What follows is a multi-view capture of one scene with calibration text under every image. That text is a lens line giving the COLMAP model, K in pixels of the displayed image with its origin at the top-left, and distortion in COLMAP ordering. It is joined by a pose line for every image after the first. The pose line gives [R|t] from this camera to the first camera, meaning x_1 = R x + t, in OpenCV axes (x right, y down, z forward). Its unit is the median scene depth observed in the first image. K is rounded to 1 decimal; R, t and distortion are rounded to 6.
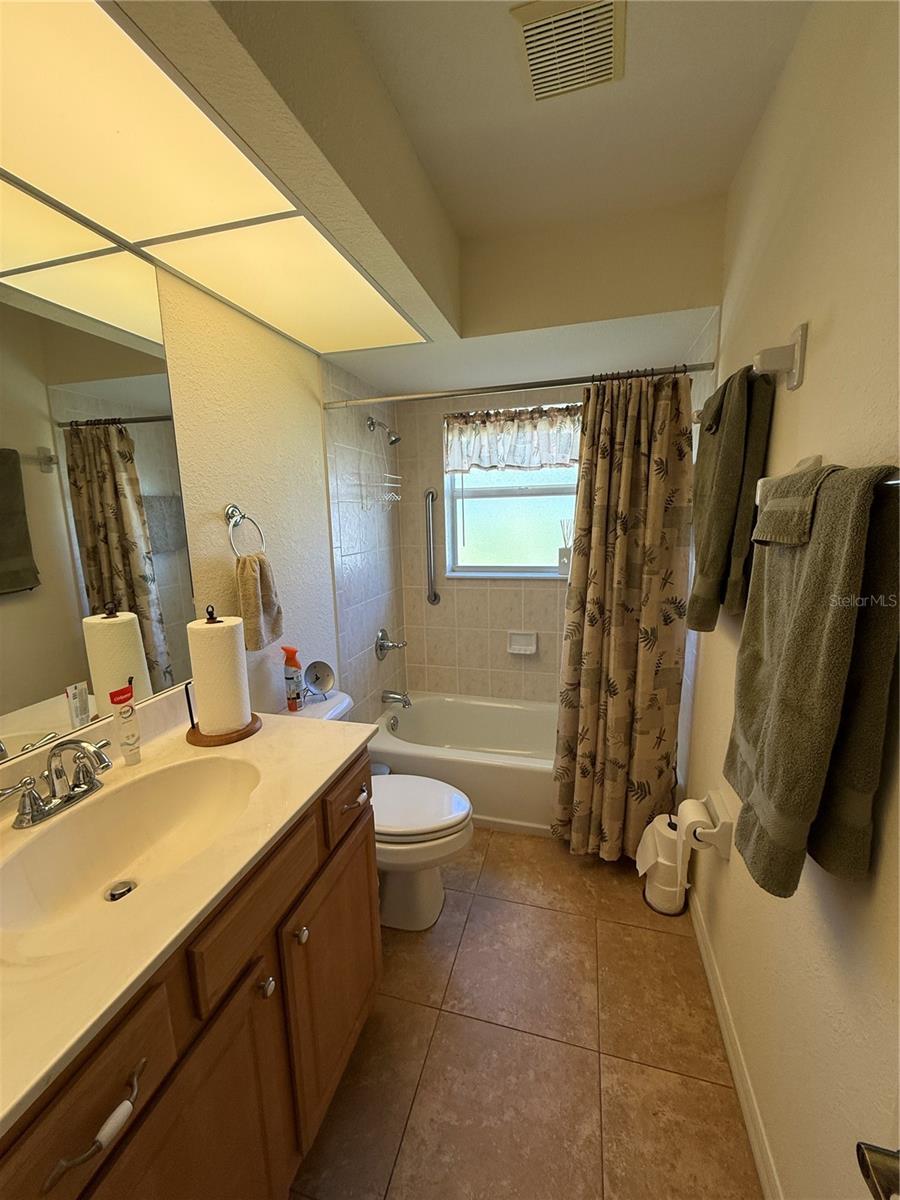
lens RADIAL K [[477.9, 0, 445.1], [0, 477.9, 600.2], [0, 0, 1]] dist [0.001645, -0.000169]
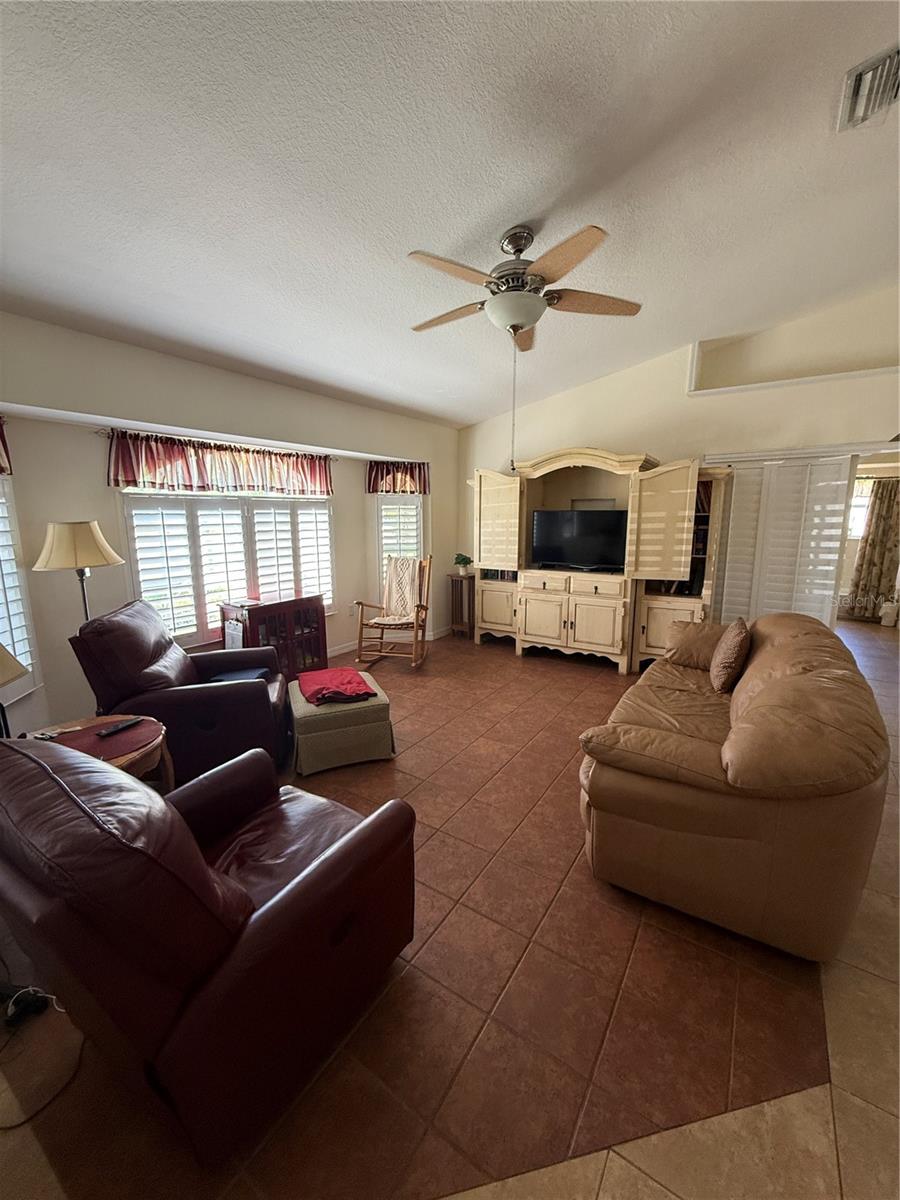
lens RADIAL K [[477.9, 0, 452.9], [0, 477.9, 597.2], [0, 0, 1]] dist [0.001645, -0.000169]
pose [[0.956674, 0.077711, -0.280599, -1.630754], [-0.077704, 0.996914, 0.011170, 0.629393], [0.280601, 0.011118, 0.959760, -3.280422]]
